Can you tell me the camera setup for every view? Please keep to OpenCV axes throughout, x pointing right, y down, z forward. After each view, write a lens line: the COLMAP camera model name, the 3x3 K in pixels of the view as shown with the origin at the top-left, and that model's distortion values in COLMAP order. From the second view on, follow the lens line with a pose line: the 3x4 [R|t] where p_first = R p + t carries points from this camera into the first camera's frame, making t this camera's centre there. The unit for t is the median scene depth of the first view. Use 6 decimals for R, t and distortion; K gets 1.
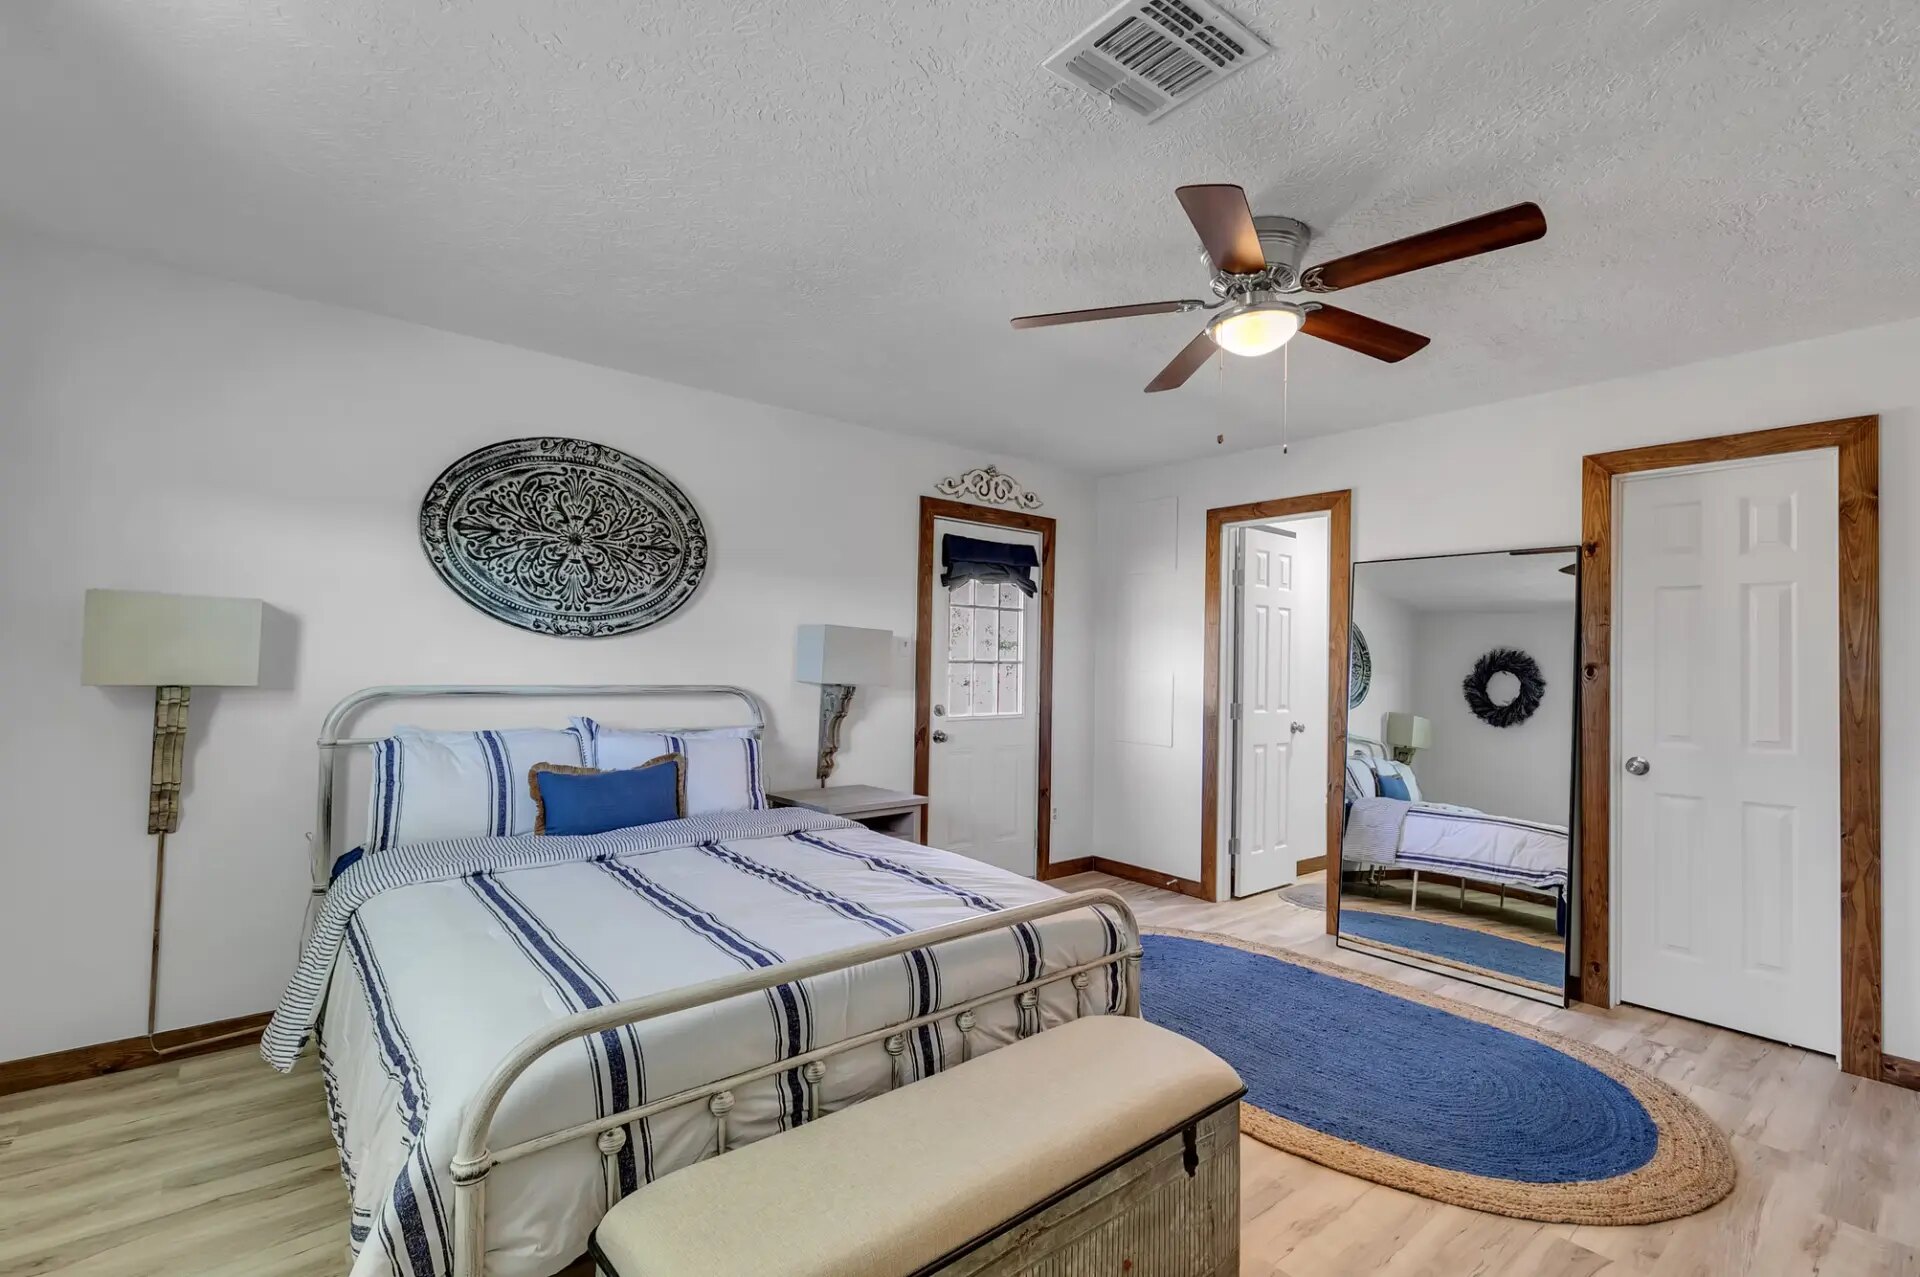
lens RADIAL K [[865.5, 0, 963.2], [0, 865.5, 649.0], [0, 0, 1]] dist [0.000600, 0.000002]
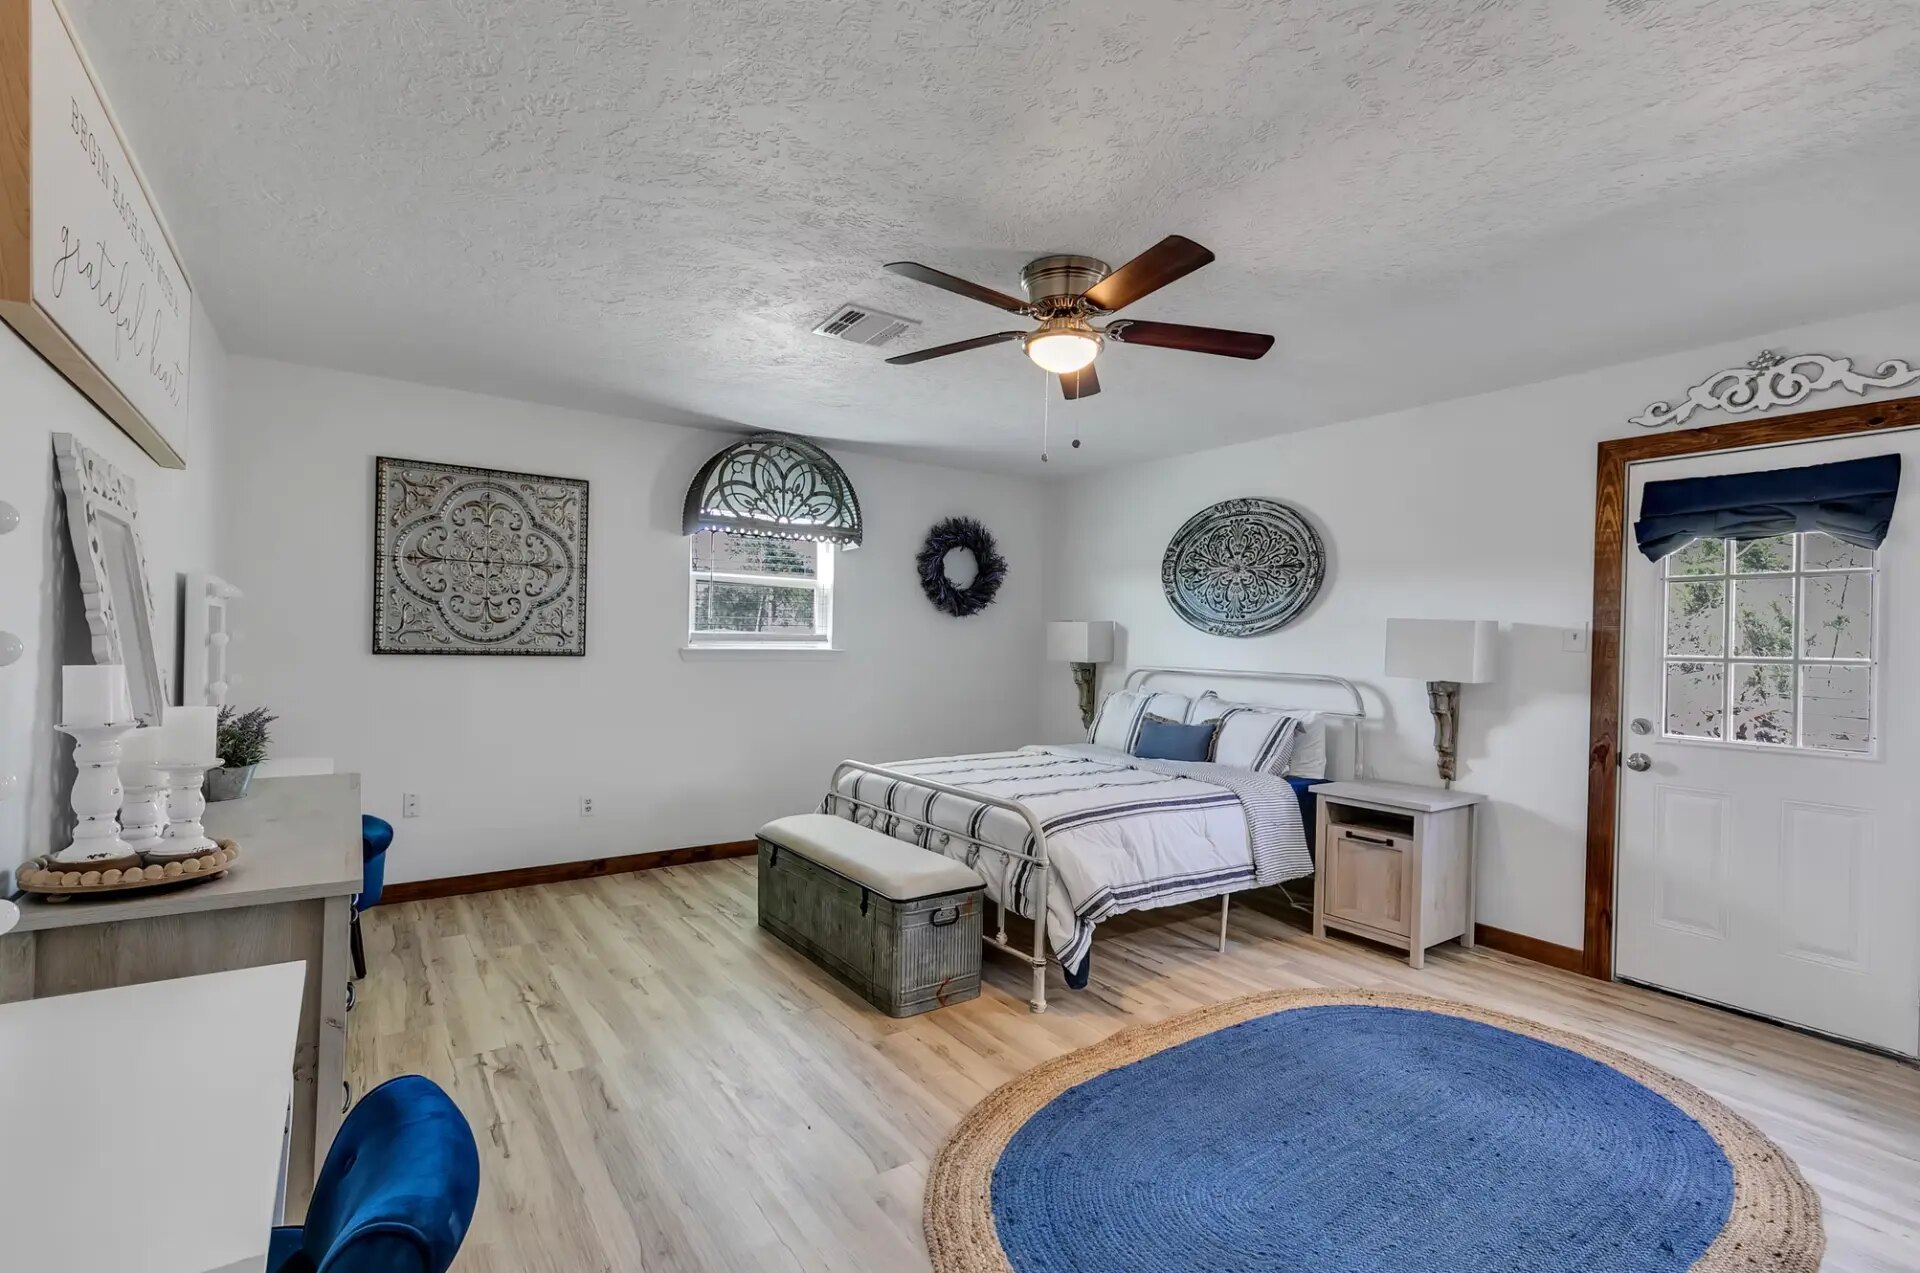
lens RADIAL K [[911.8, 0, 954.9], [0, 911.8, 645.9], [0, 0, 1]] dist [0.001983, -0.000201]
pose [[-0.108601, -0.018393, -0.993915, 1.100376], [-0.012592, 0.999774, -0.017125, 0.032991], [0.994006, 0.010656, -0.108808, 0.703250]]
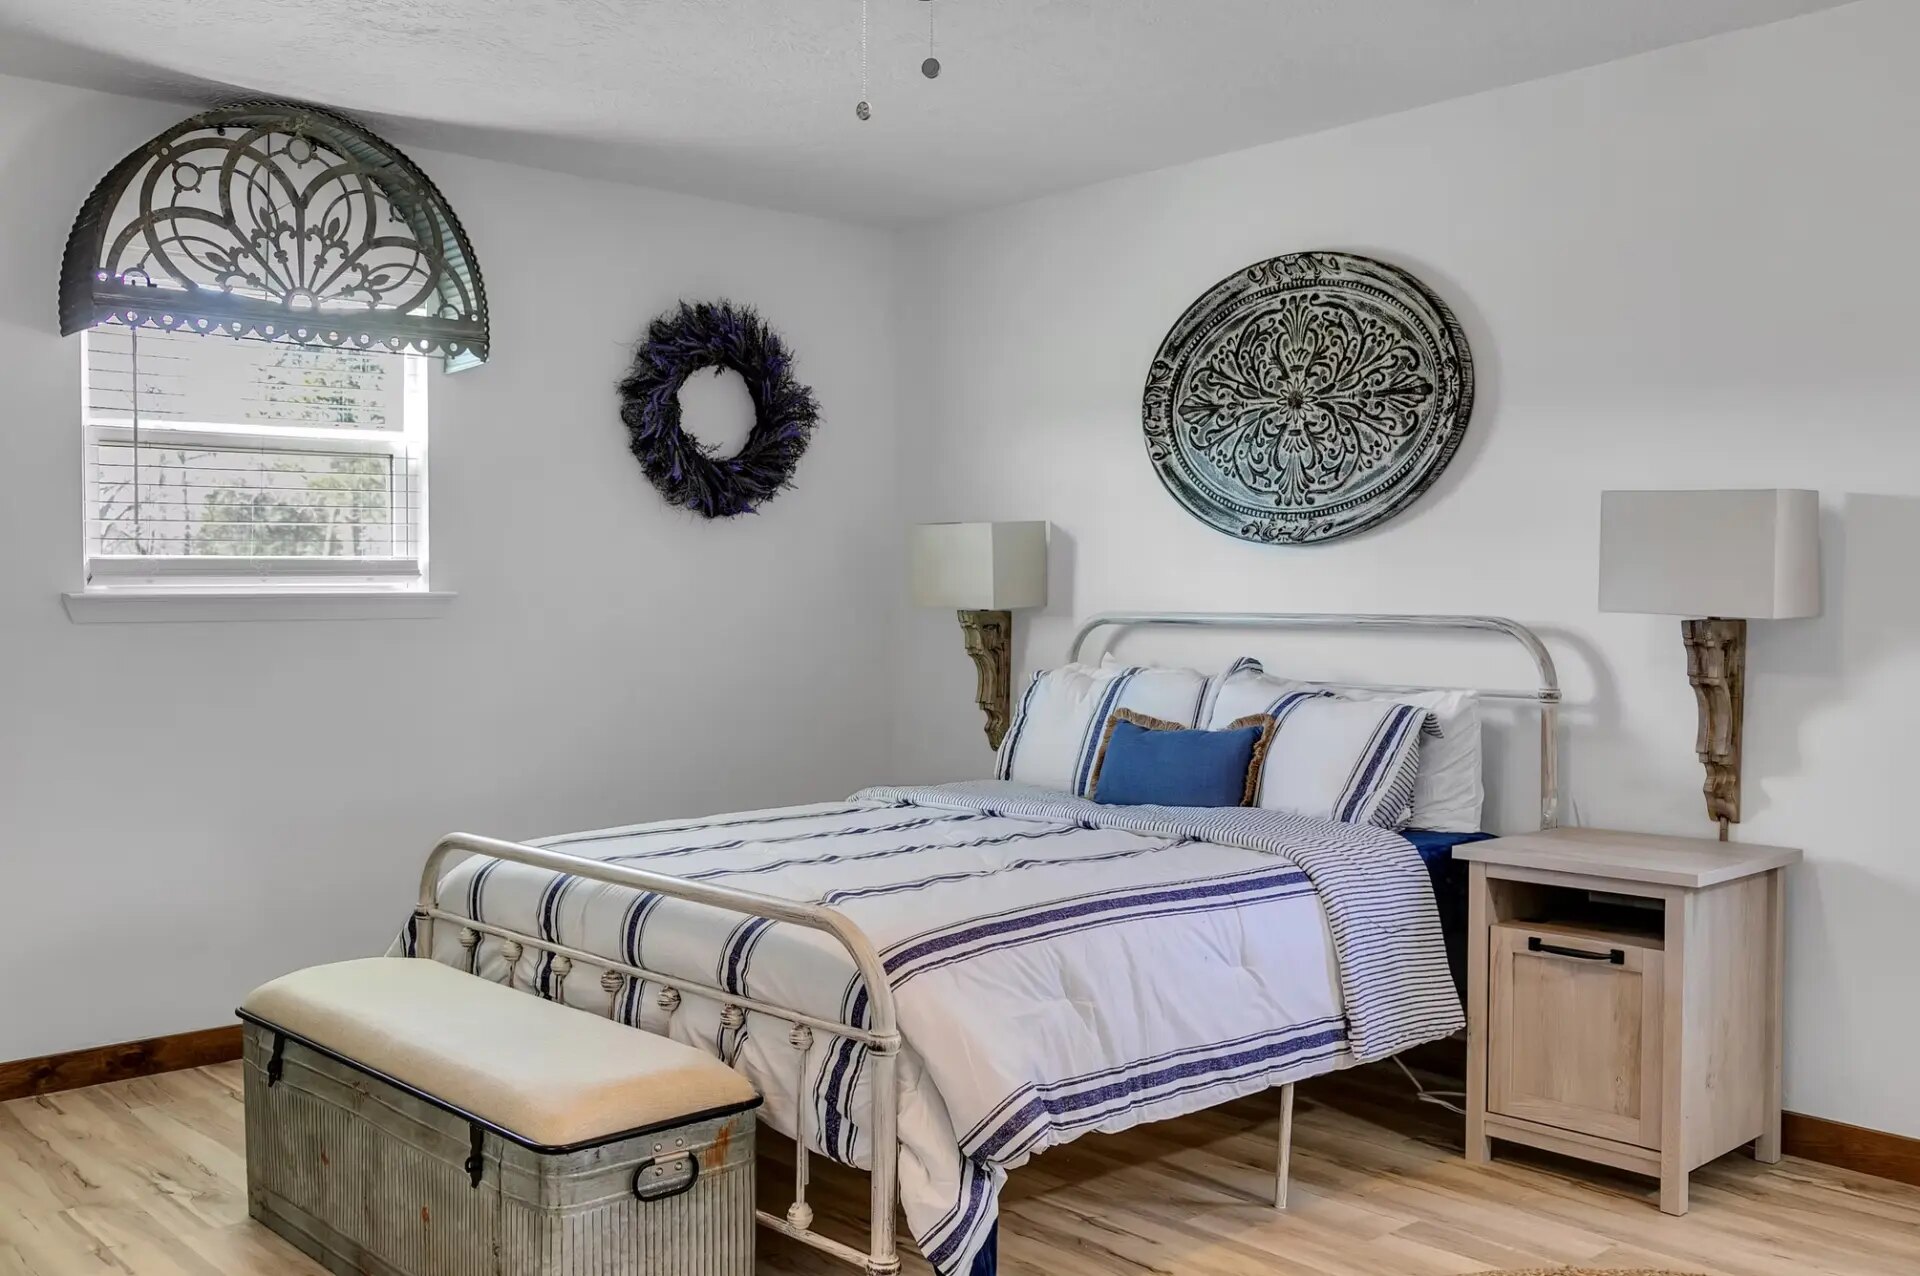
lens RADIAL K [[1805.9, 0, 1005.9], [0, 1805.9, 641.3], [0, 0, 1]] dist [-0.018541, -0.009222]
pose [[0.030373, 0.001523, -0.999537, 0.966007], [0.013115, 0.999912, 0.001922, 0.057398], [0.999453, -0.013168, 0.030350, 0.727431]]
